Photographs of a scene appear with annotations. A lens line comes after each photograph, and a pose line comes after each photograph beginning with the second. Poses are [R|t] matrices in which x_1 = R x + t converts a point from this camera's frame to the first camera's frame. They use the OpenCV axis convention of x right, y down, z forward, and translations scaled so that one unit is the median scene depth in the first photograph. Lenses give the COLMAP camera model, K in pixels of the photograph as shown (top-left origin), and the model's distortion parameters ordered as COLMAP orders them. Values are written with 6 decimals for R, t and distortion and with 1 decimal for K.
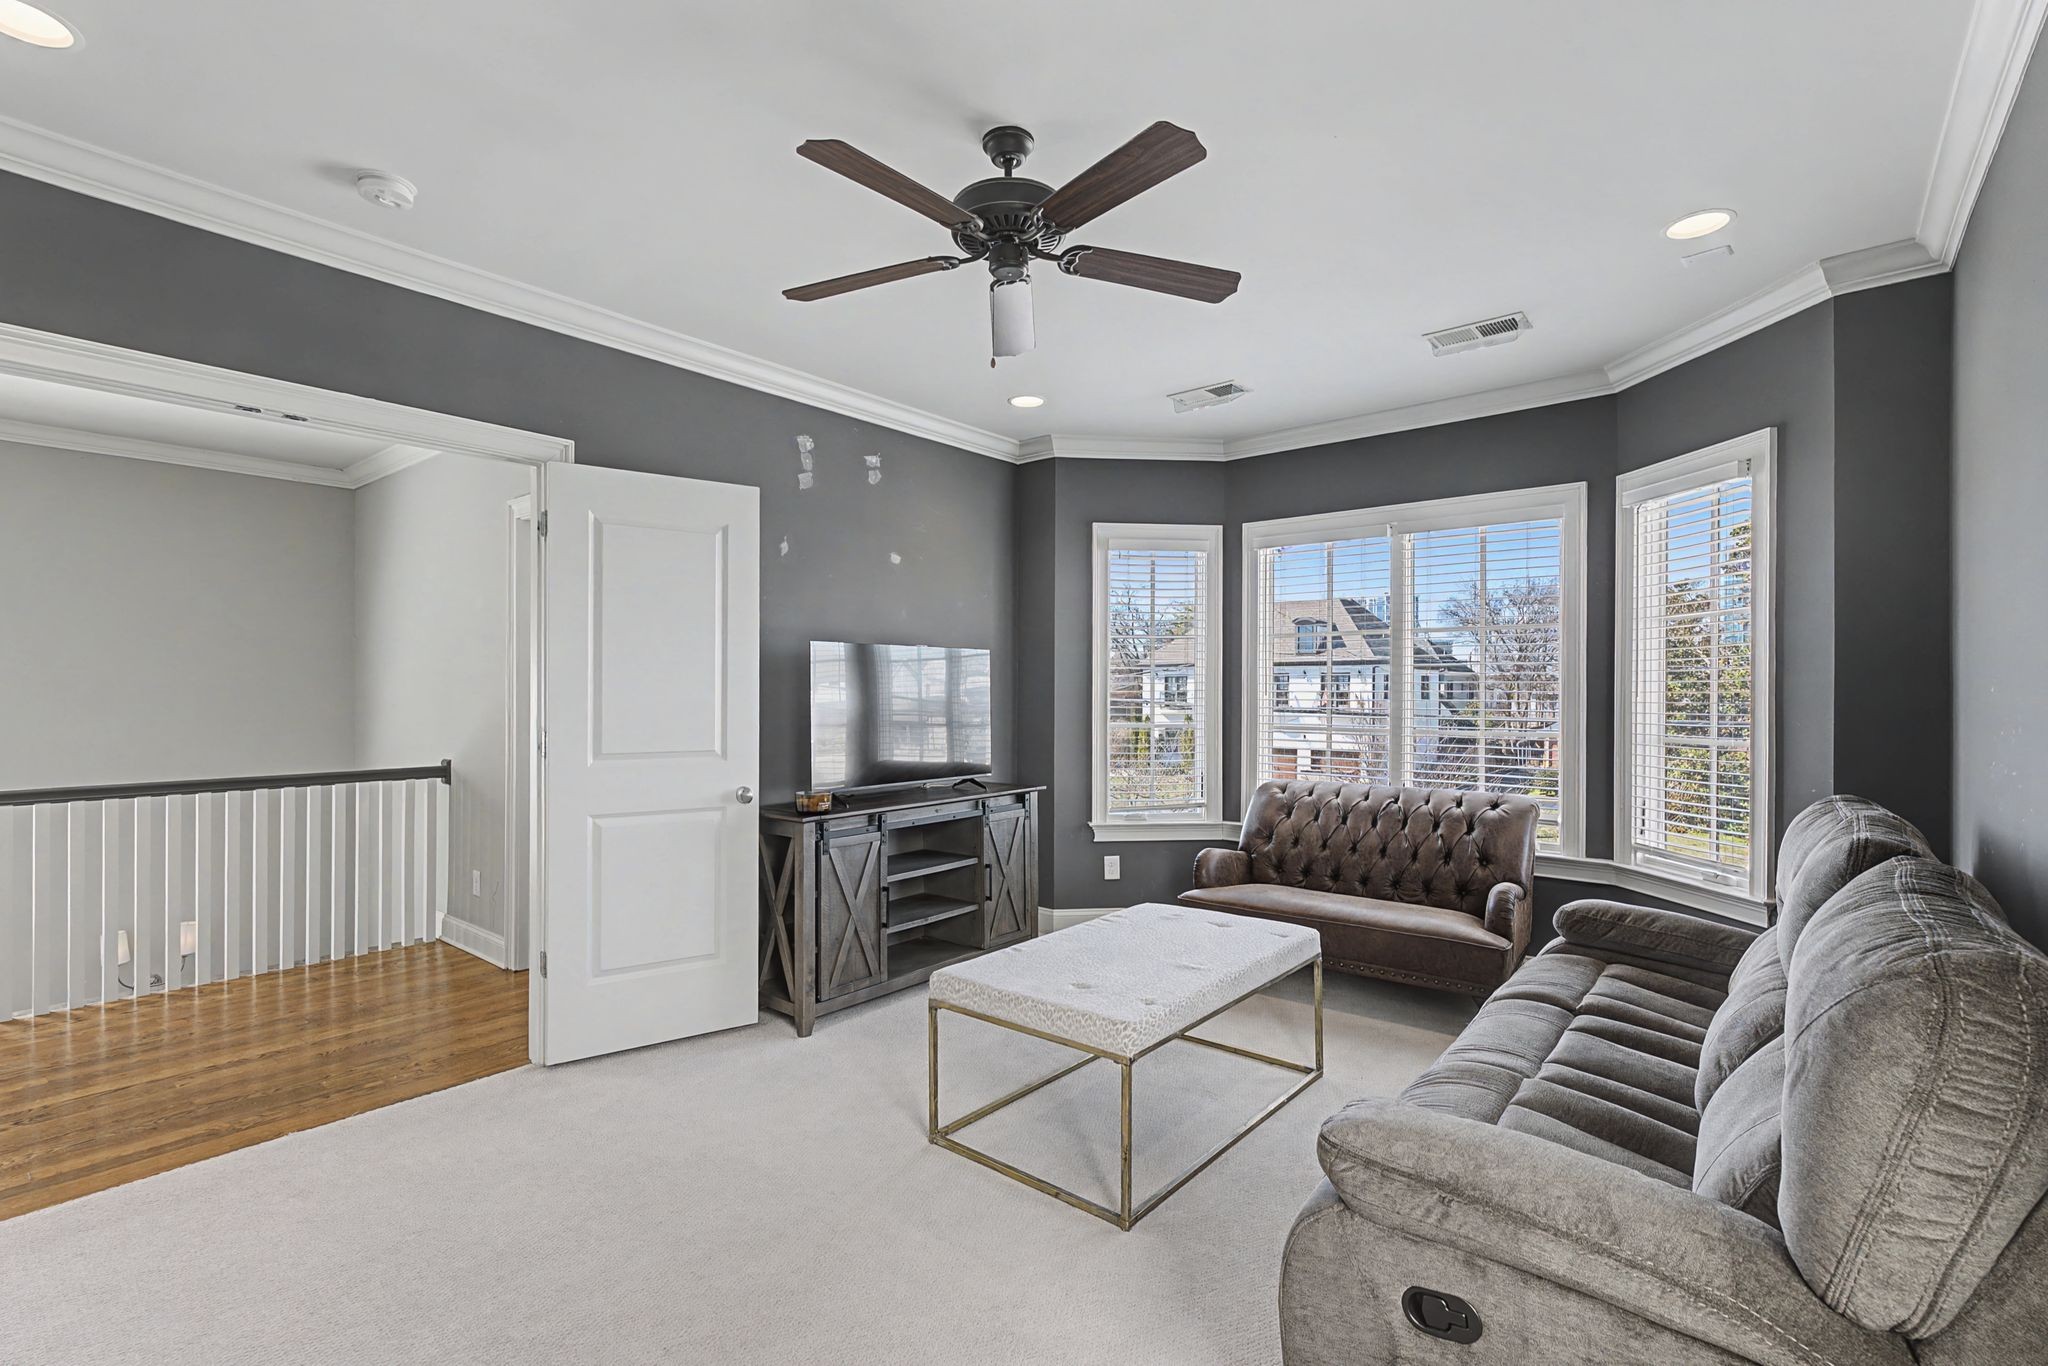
lens RADIAL K [[911.5, 0, 1024.0], [0, 911.5, 683.0], [0, 0, 1]] dist [0.006640, -0.000091]
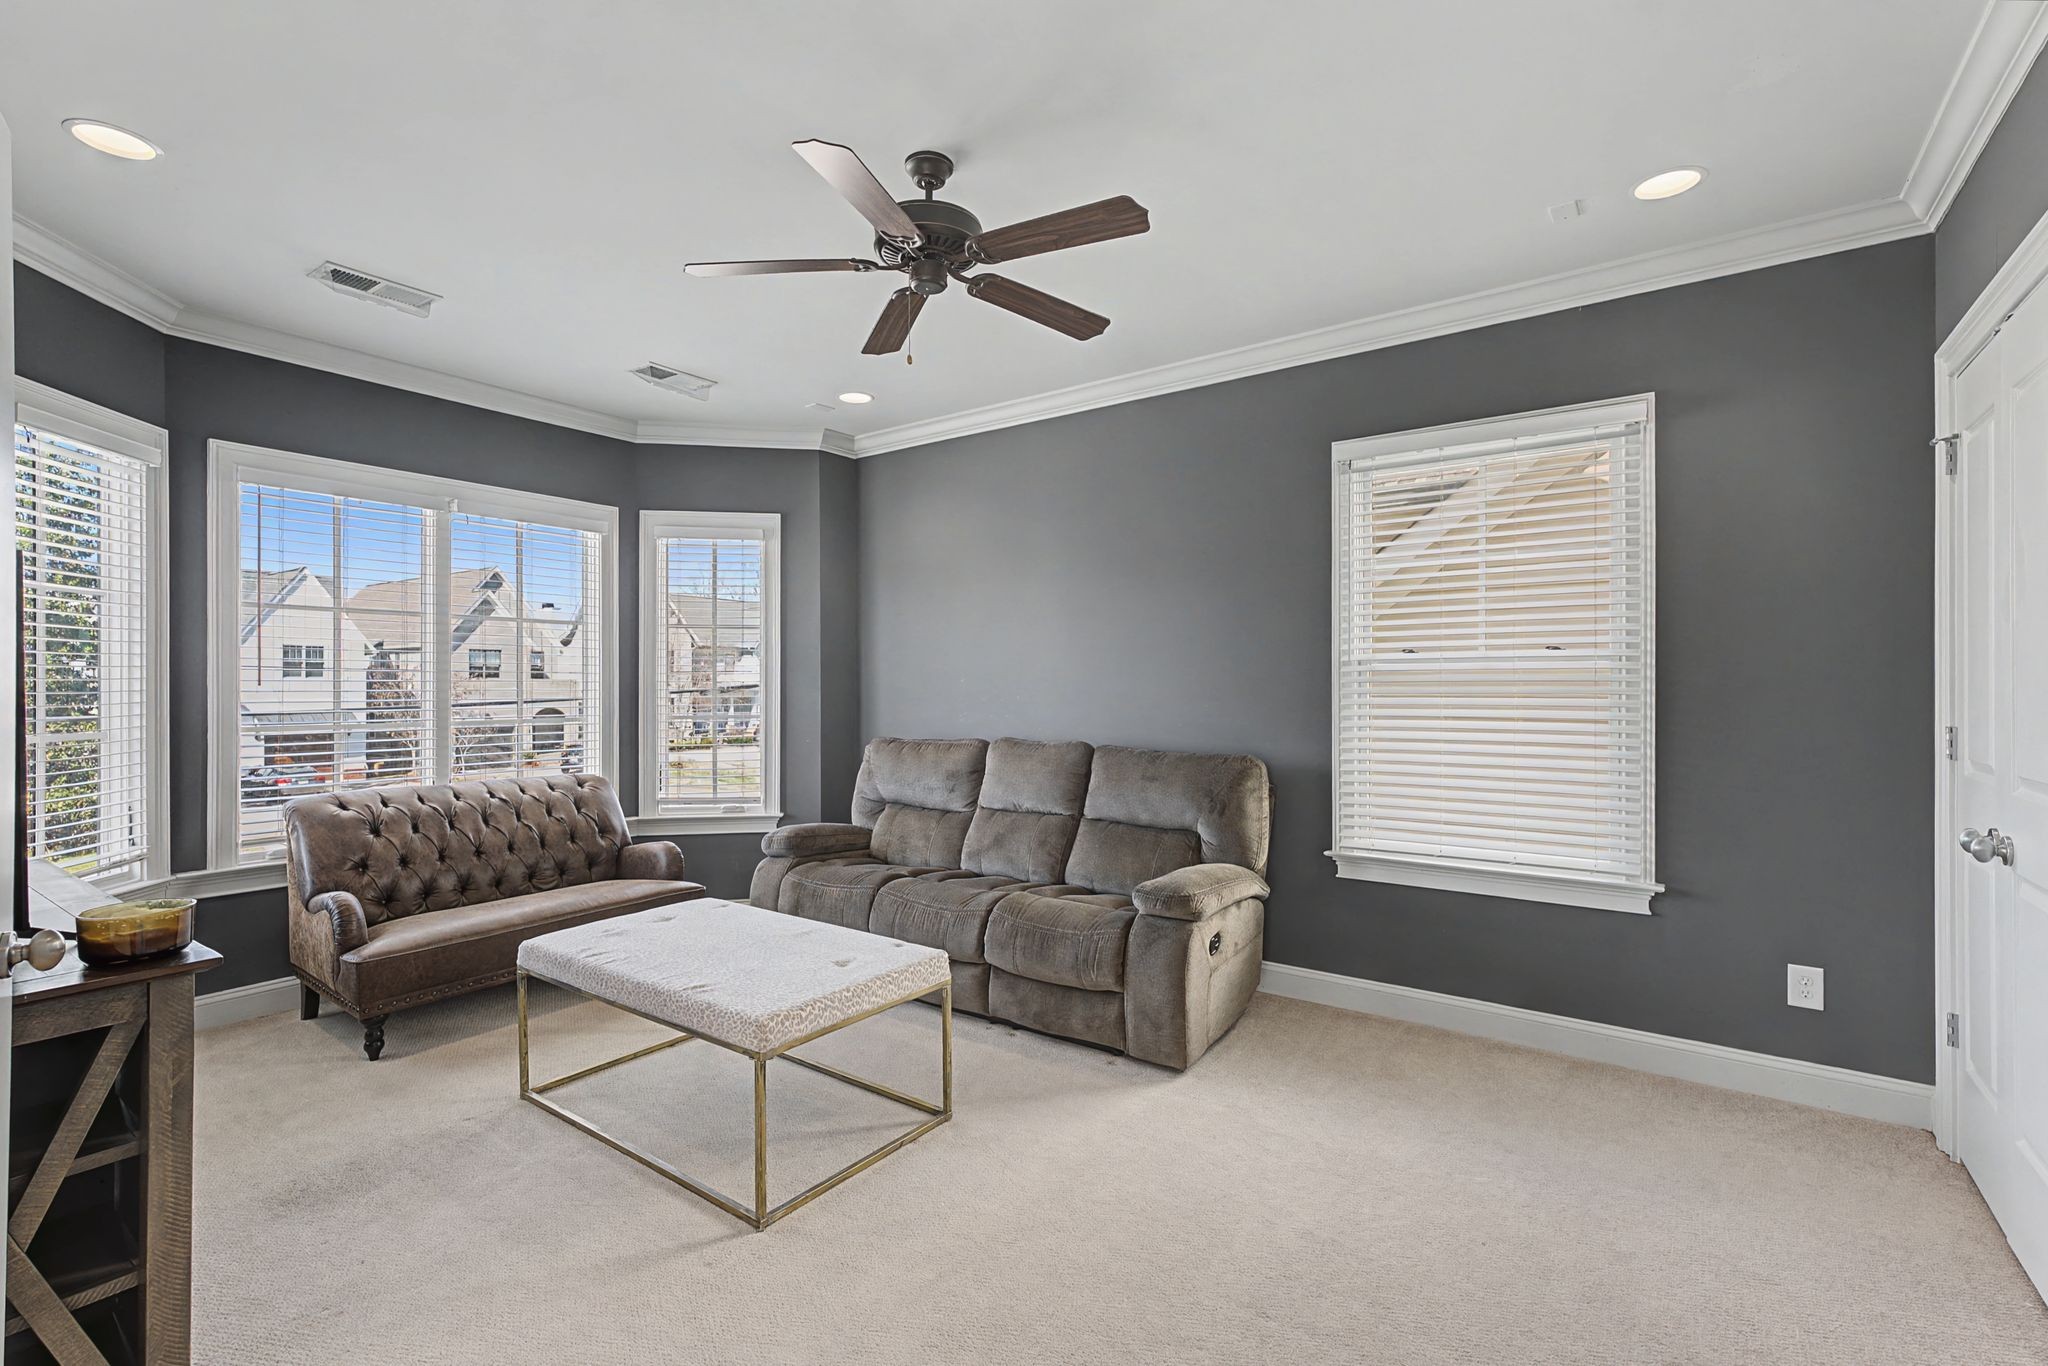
lens RADIAL K [[911.5, 0, 1024.0], [0, 911.5, 683.0], [0, 0, 1]] dist [0.006640, -0.000091]
pose [[-0.066601, -0.001030, 0.997779, -0.773396], [-0.012468, 0.999922, 0.000200, 0.005689], [-0.997702, -0.012427, -0.066609, 0.678745]]
